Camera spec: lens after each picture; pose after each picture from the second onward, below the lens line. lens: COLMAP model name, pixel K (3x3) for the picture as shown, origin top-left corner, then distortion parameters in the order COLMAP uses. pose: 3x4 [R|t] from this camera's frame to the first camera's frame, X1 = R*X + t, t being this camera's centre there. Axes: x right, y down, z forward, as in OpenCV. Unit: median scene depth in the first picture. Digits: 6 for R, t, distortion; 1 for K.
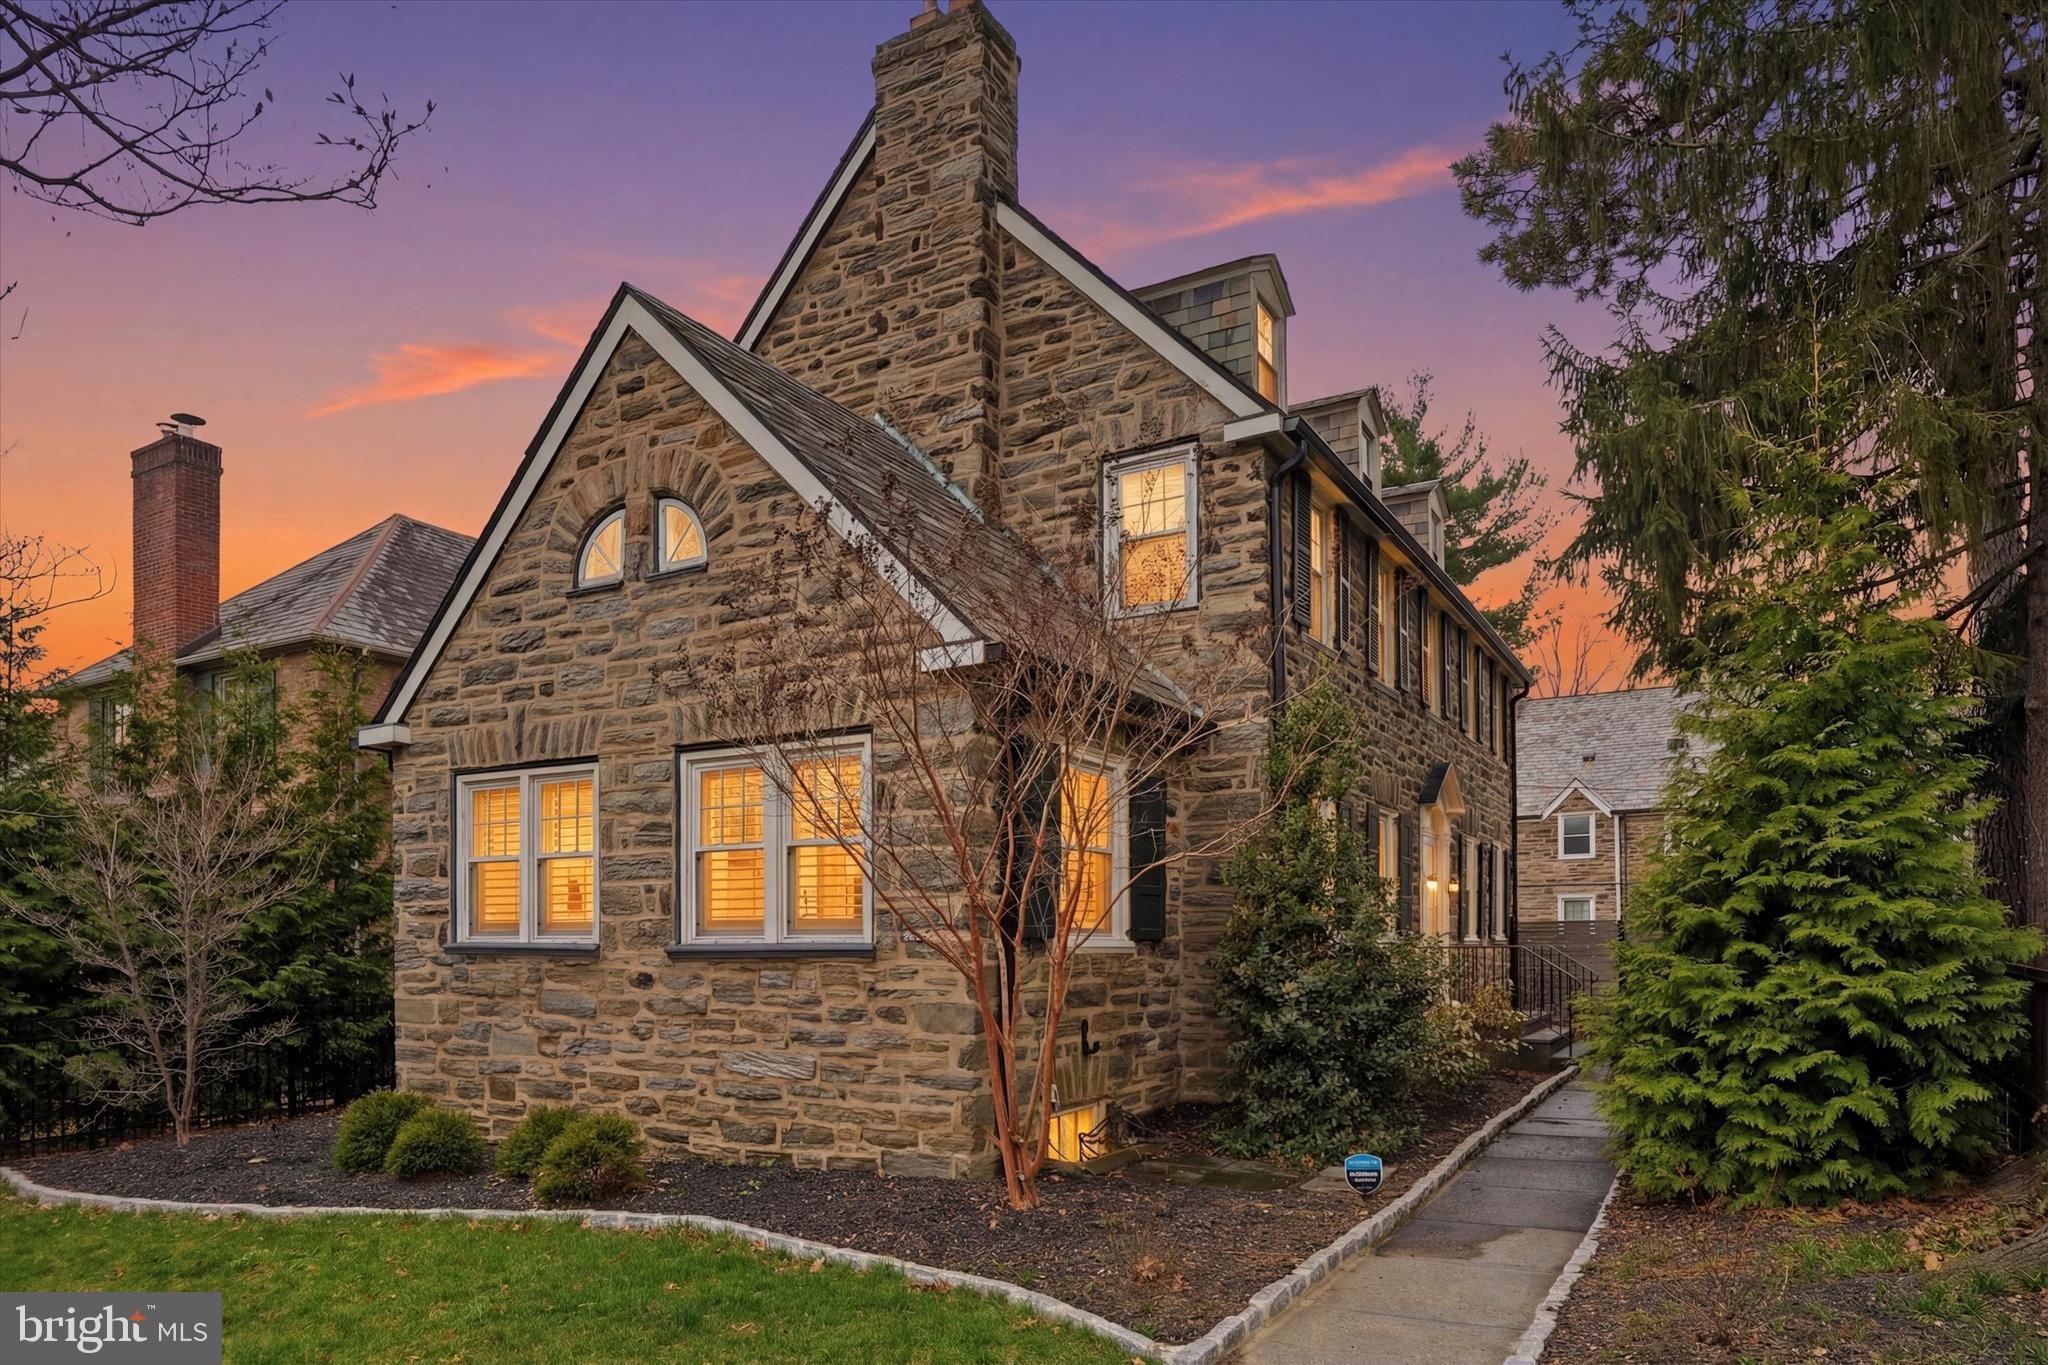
lens RADIAL K [[1309.6, 0, 1023.6], [0, 1309.6, 941.8], [0, 0, 1]] dist [-0.058186, 0.001087]
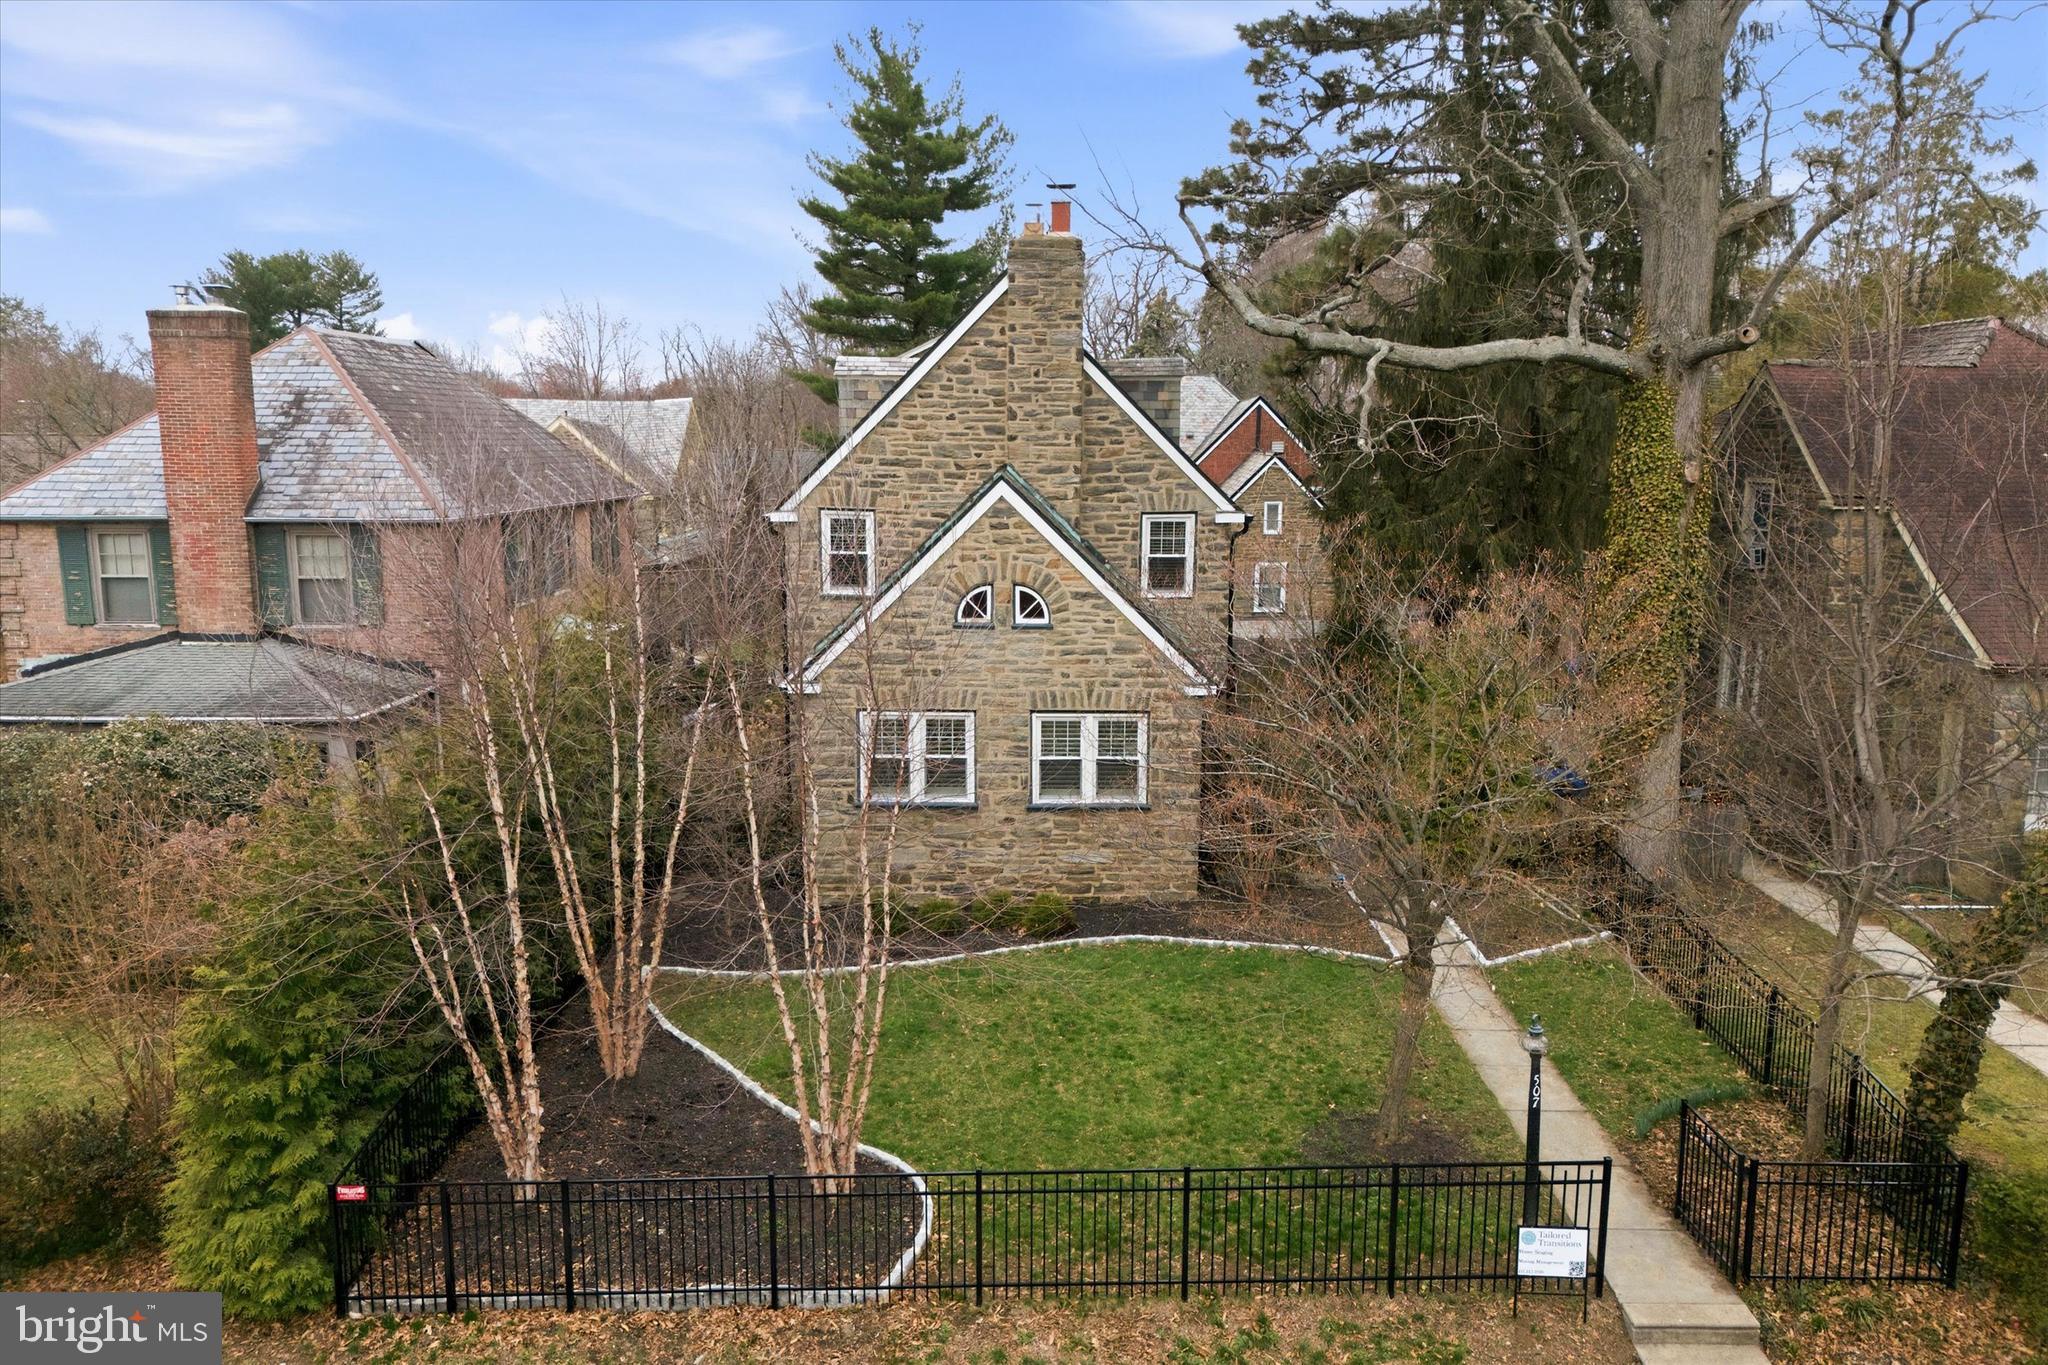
lens RADIAL K [[1512.2, 0, 1017.7], [0, 1512.2, 676.8], [0, 0, 1]] dist [0.118053, -0.113364]
pose [[0.870053, -0.071457, 0.487751, -1.220923], [-0.004345, 0.988288, 0.152538, -0.478409], [-0.492939, -0.134835, 0.859553, -0.875835]]
